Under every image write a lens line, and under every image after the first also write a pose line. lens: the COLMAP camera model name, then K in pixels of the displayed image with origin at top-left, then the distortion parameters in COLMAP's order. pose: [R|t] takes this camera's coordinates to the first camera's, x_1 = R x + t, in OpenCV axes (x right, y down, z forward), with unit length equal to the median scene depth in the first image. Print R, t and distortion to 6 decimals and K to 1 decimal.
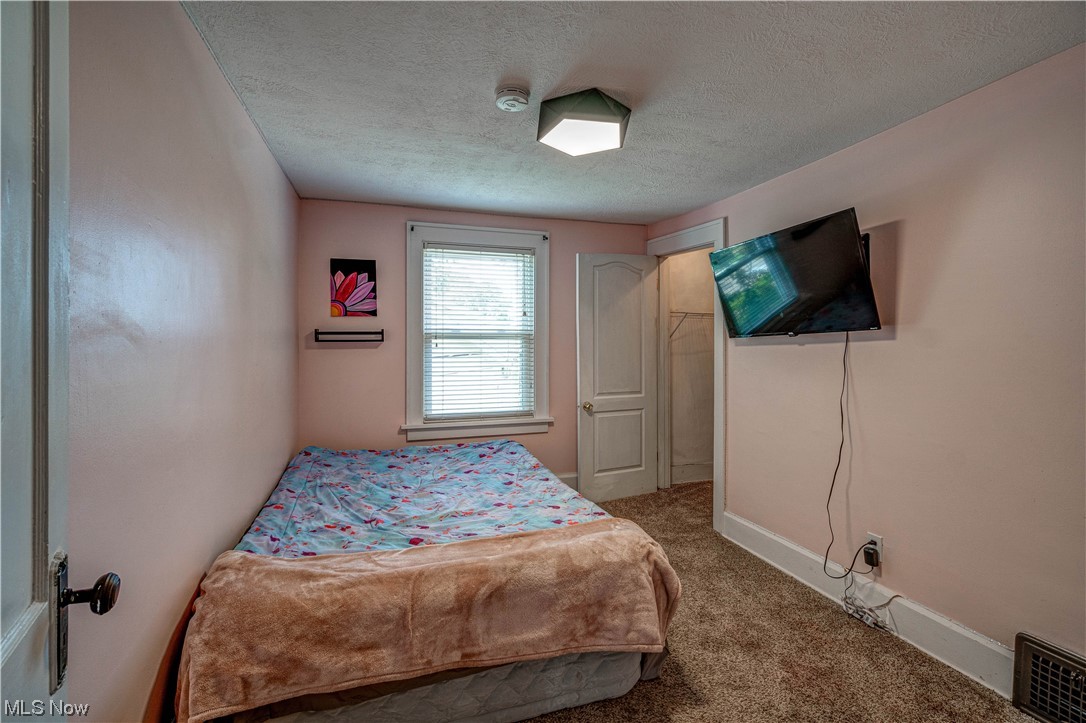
lens RADIAL K [[464.8, 0, 540.8], [0, 464.8, 356.0], [0, 0, 1]] dist [-0.010516, 0.002124]
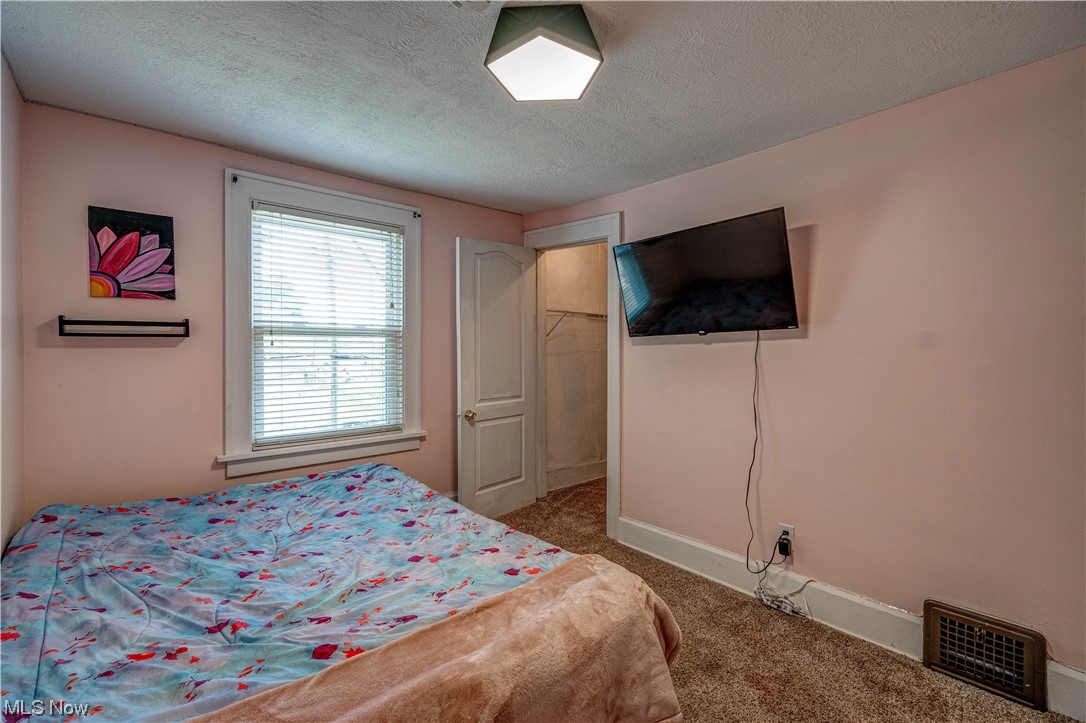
lens RADIAL K [[464.8, 0, 538.1], [0, 464.8, 359.4], [0, 0, 1]] dist [-0.010516, 0.002124]
pose [[0.919345, -0.007015, 0.393389, -0.172649], [0.006908, 0.999975, 0.001686, 0.005674], [-0.393391, 0.001168, 0.919370, 0.220854]]
